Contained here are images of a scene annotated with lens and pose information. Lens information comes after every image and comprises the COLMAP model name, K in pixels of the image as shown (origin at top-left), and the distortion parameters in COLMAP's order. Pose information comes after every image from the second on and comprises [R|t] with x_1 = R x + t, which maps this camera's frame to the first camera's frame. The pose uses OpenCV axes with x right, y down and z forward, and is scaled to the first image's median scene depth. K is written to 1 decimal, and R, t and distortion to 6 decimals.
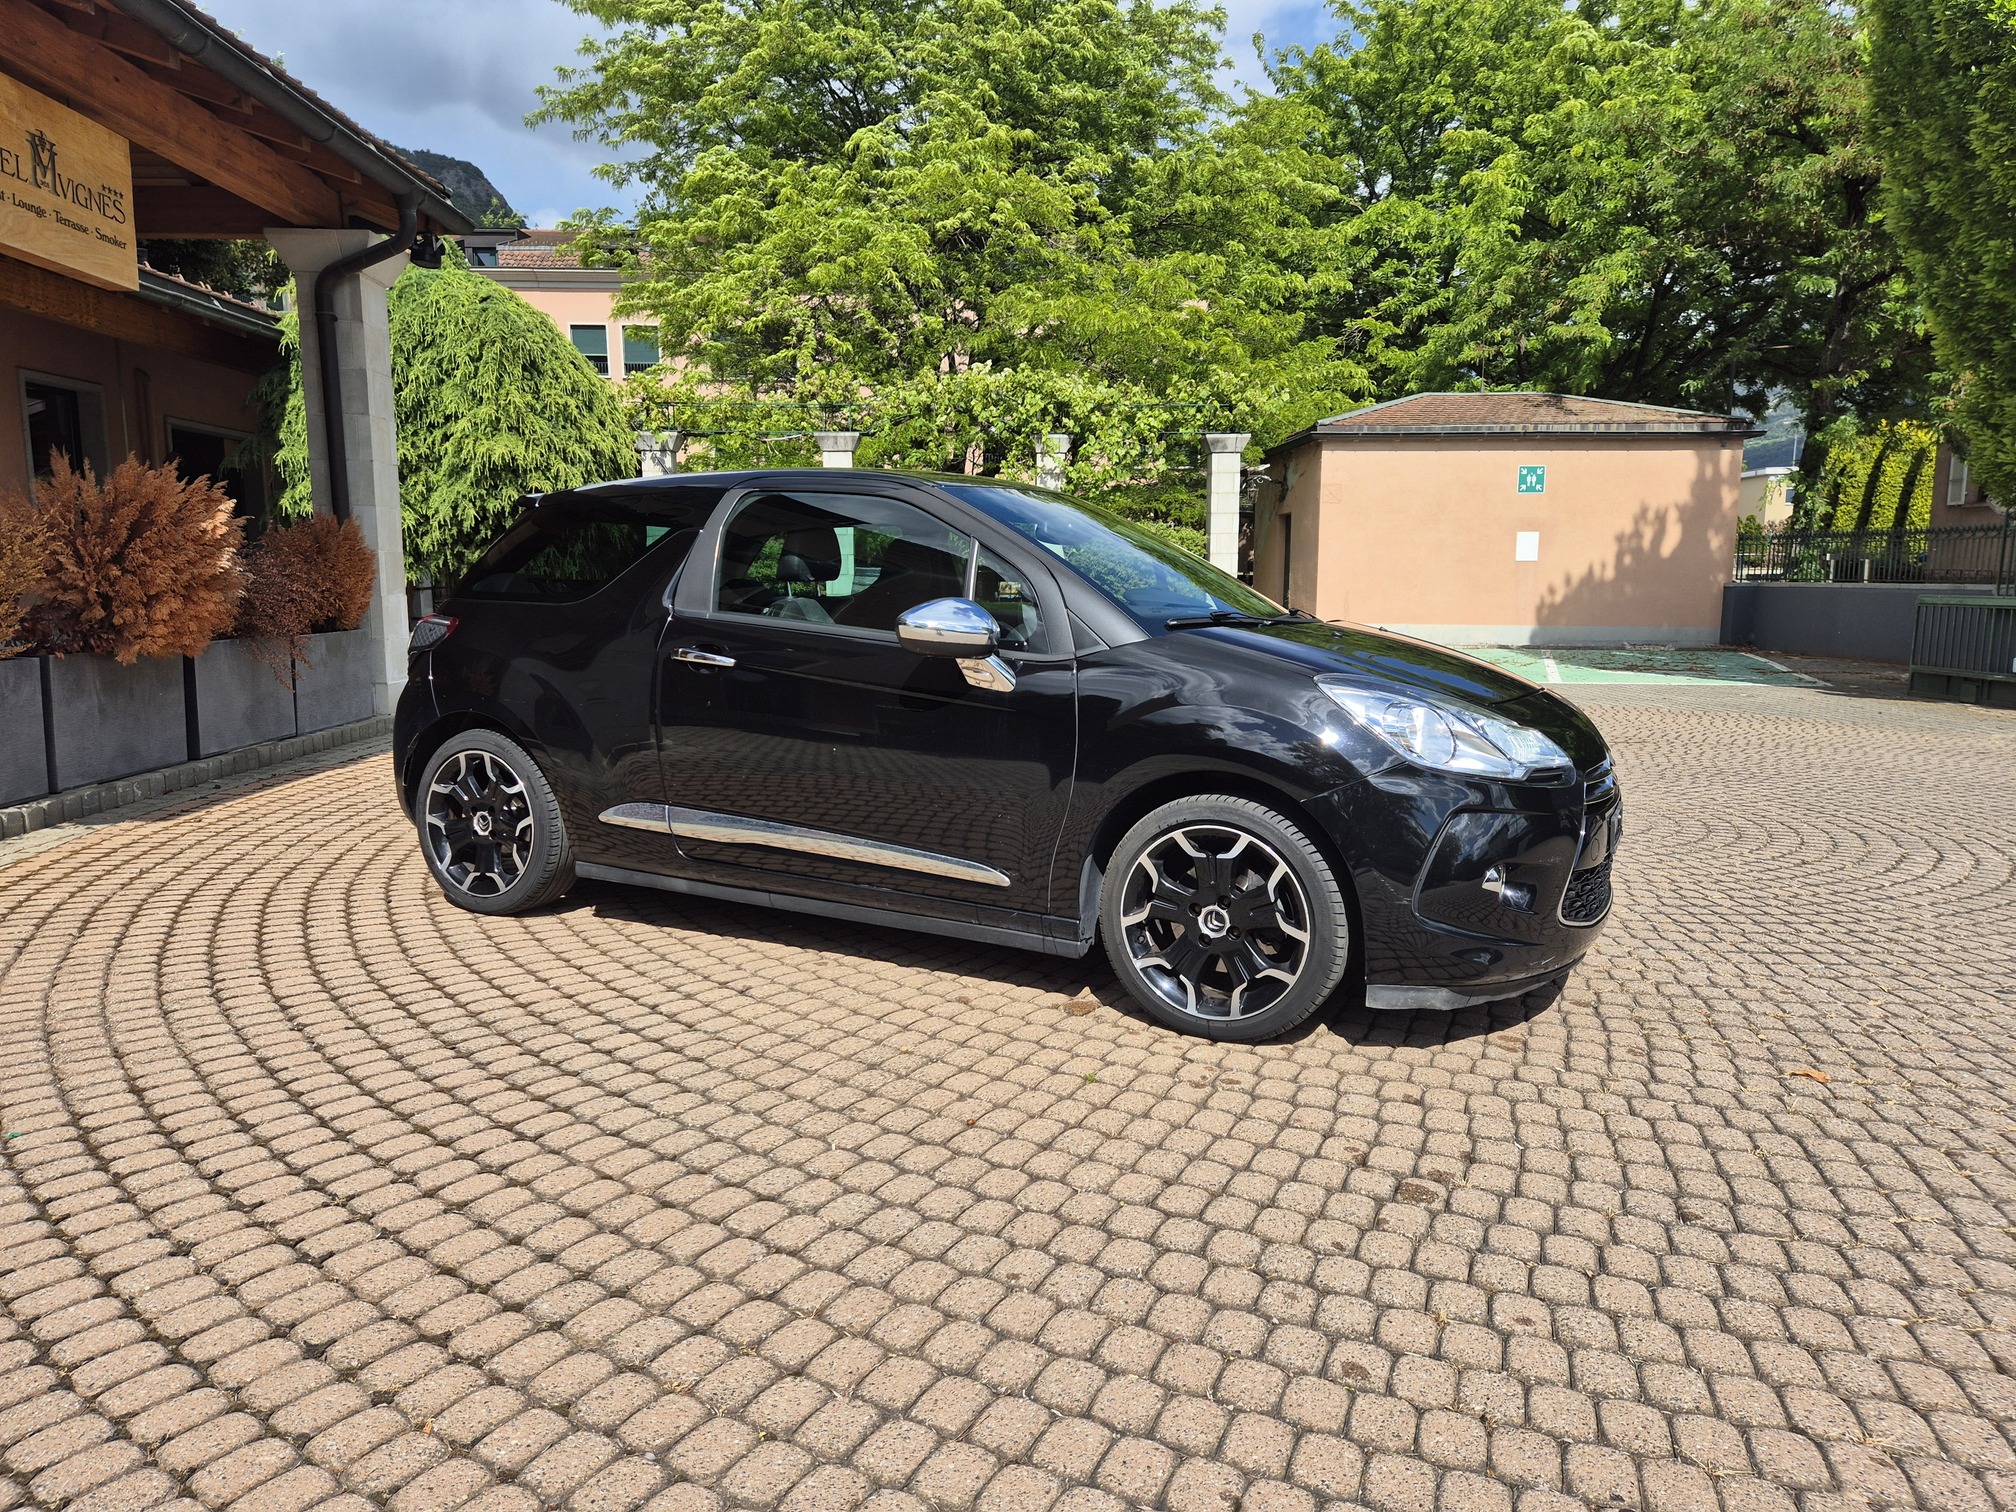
lens RADIAL K [[1327.4, 0, 1019.1], [0, 1327.4, 755.2], [0, 0, 1]] dist [0.077298, -0.065094]
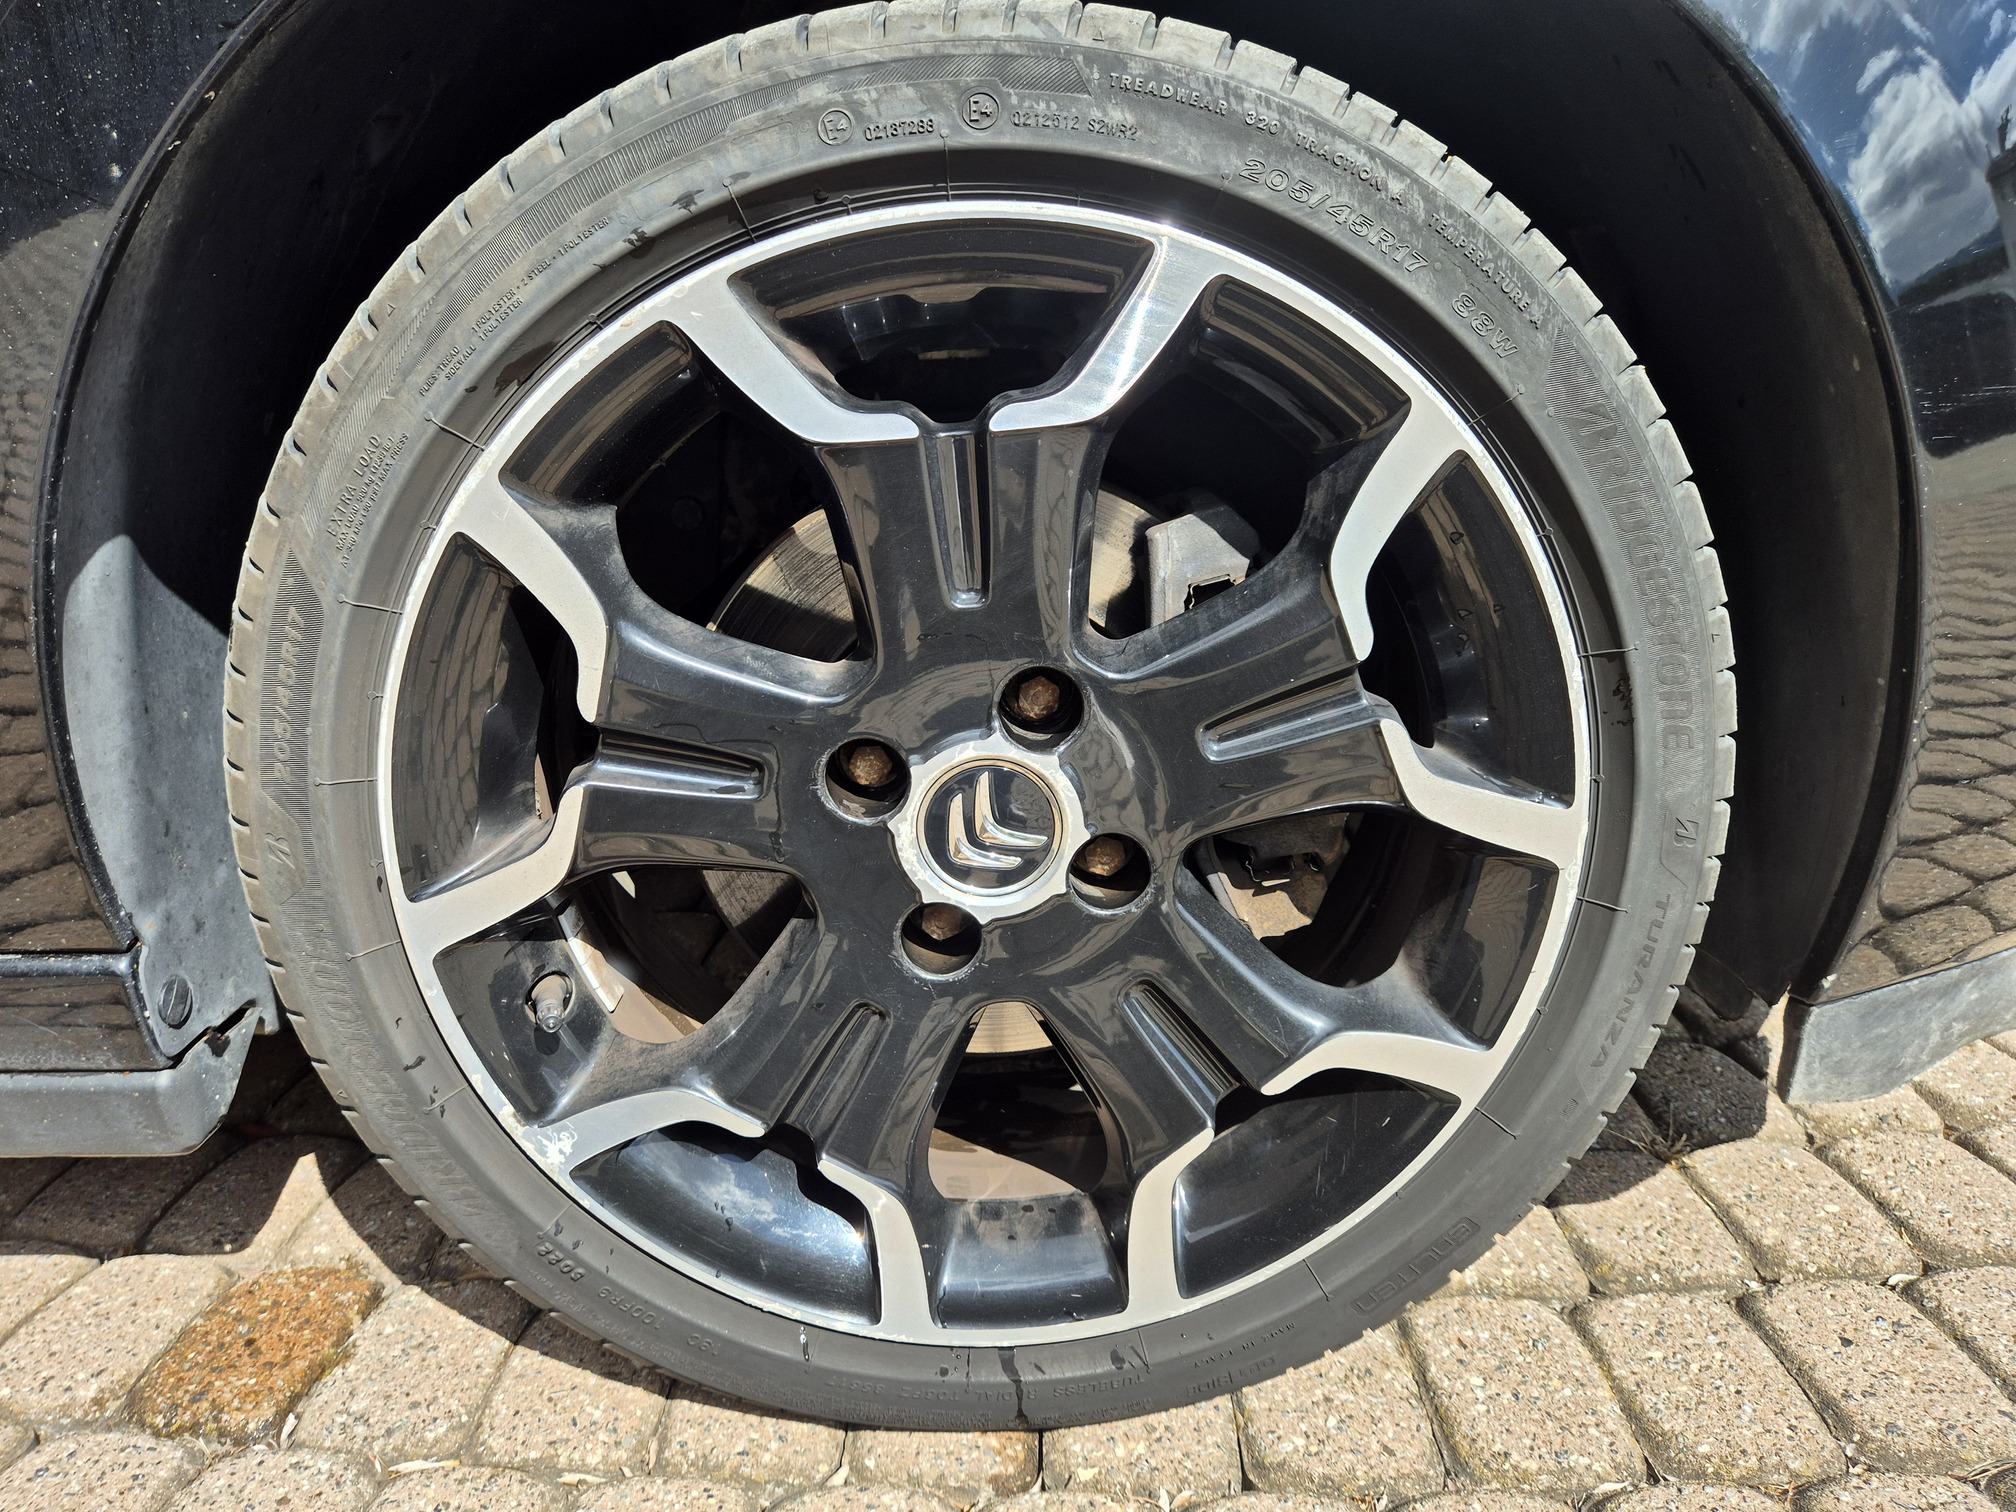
lens RADIAL K [[1335.6, 0, 1012.9], [0, 1335.6, 761.1], [0, 0, 1]] dist [0.076449, -0.069259]
pose [[0.878327, -0.180708, 0.442591, 0.070661], [0.102608, 0.975489, 0.194662, 0.078708], [-0.466919, -0.125564, 0.875340, 0.798391]]
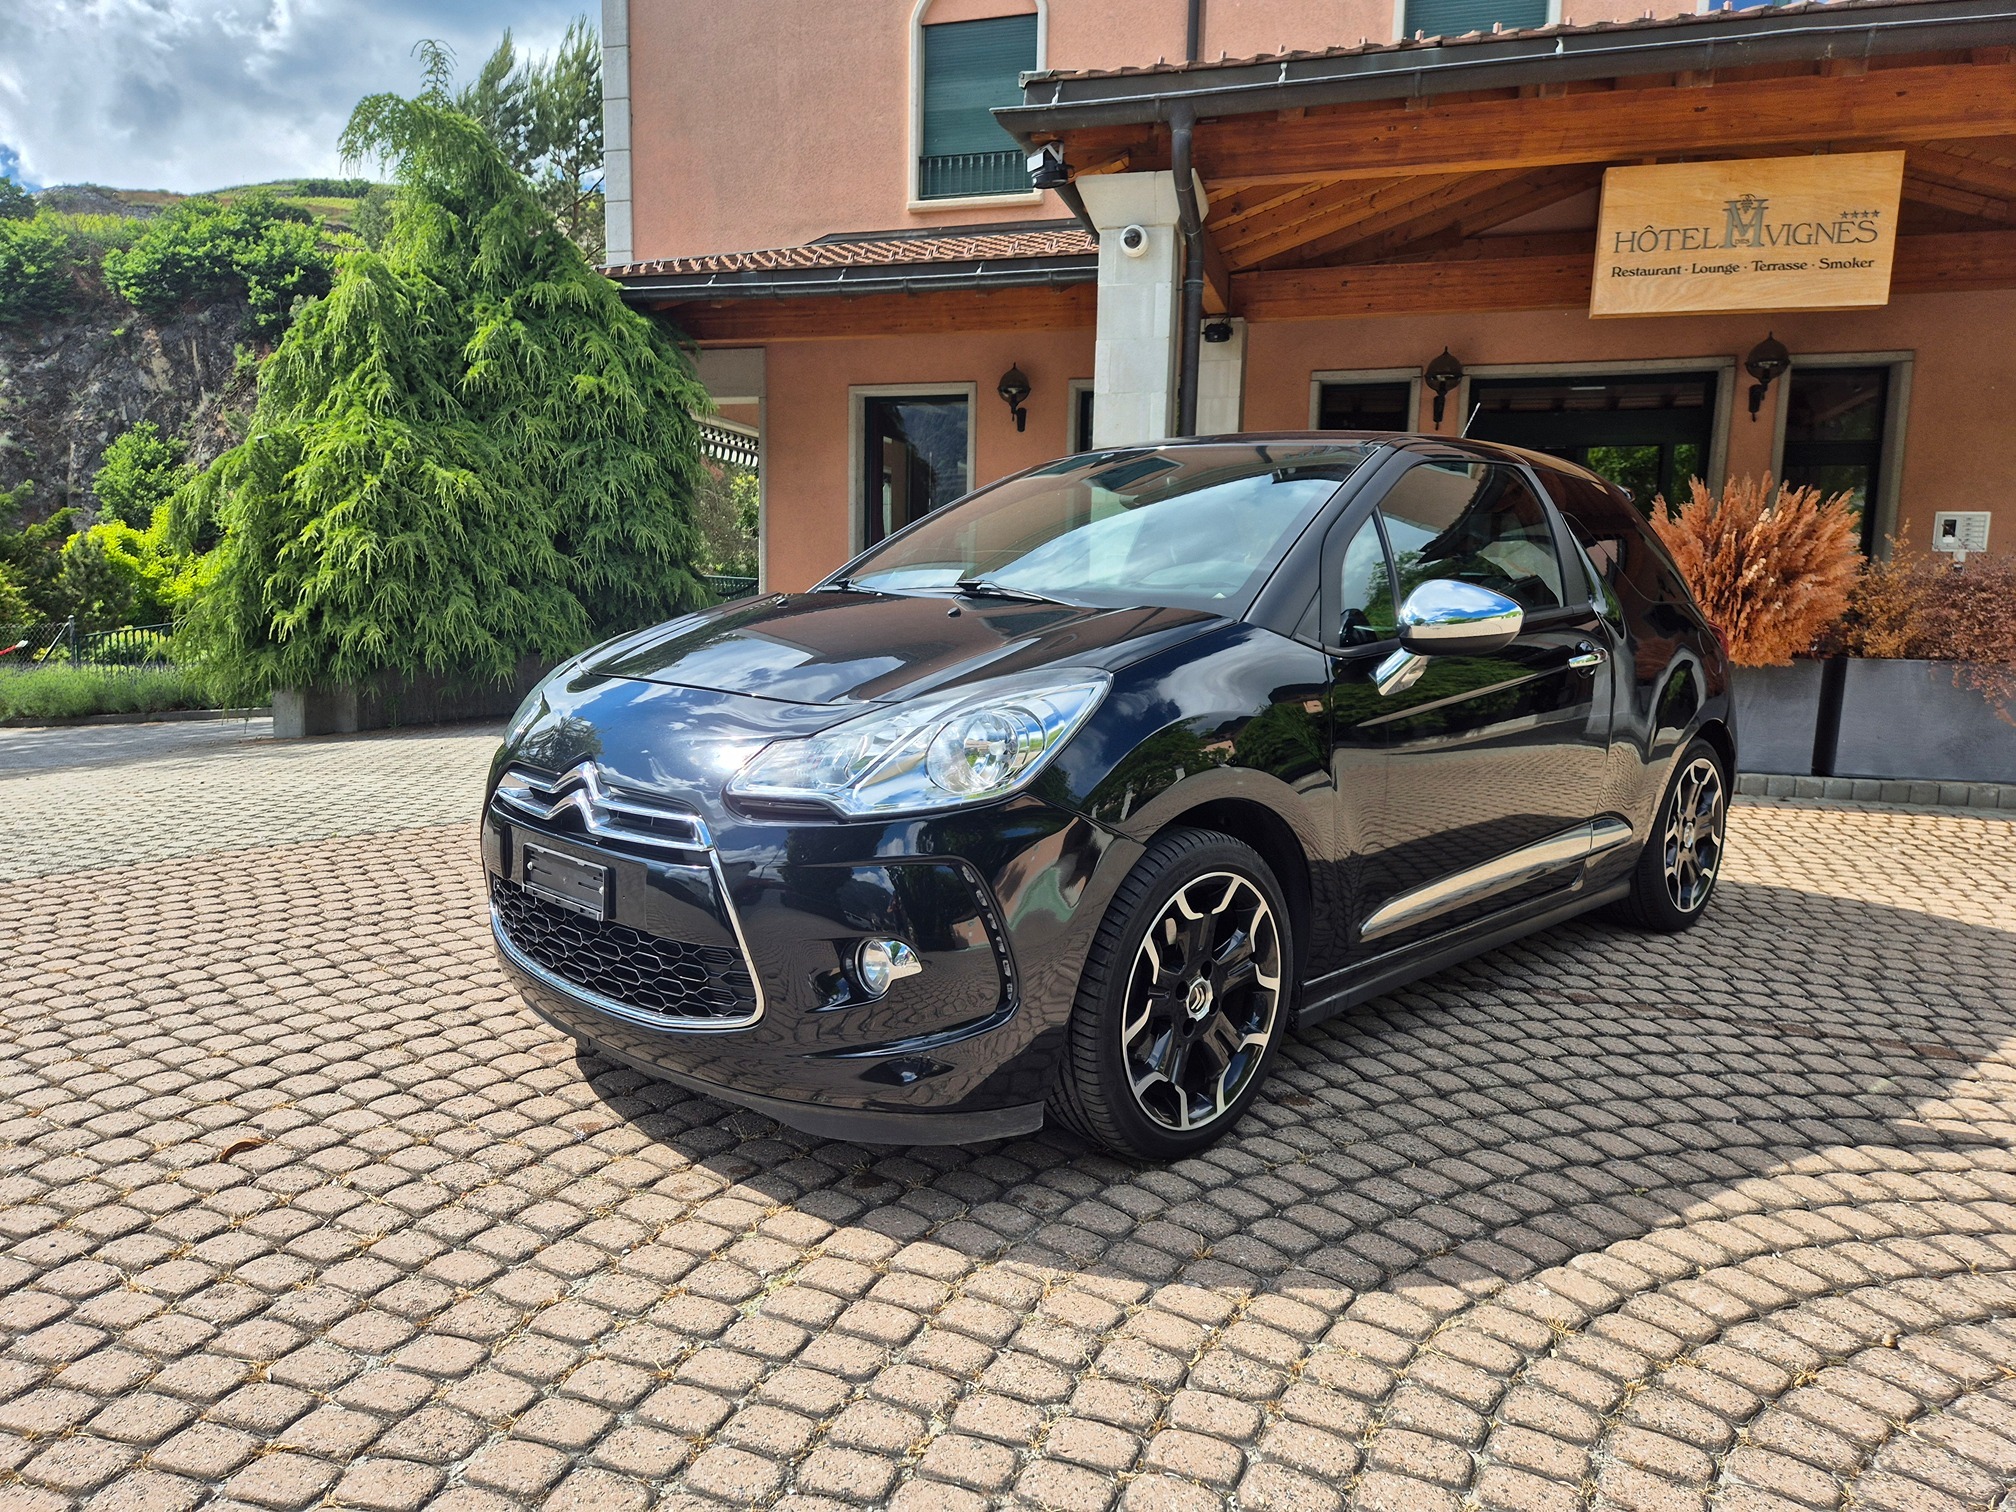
lens RADIAL K [[1353.9, 0, 996.0], [0, 1353.9, 780.2], [0, 0, 1]] dist [0.061570, -0.057305]
pose [[-0.315765, 0.117411, -0.941545, 1.056298], [-0.146338, 0.974415, 0.170587, -0.151815], [0.937485, 0.191649, -0.290504, 1.445396]]
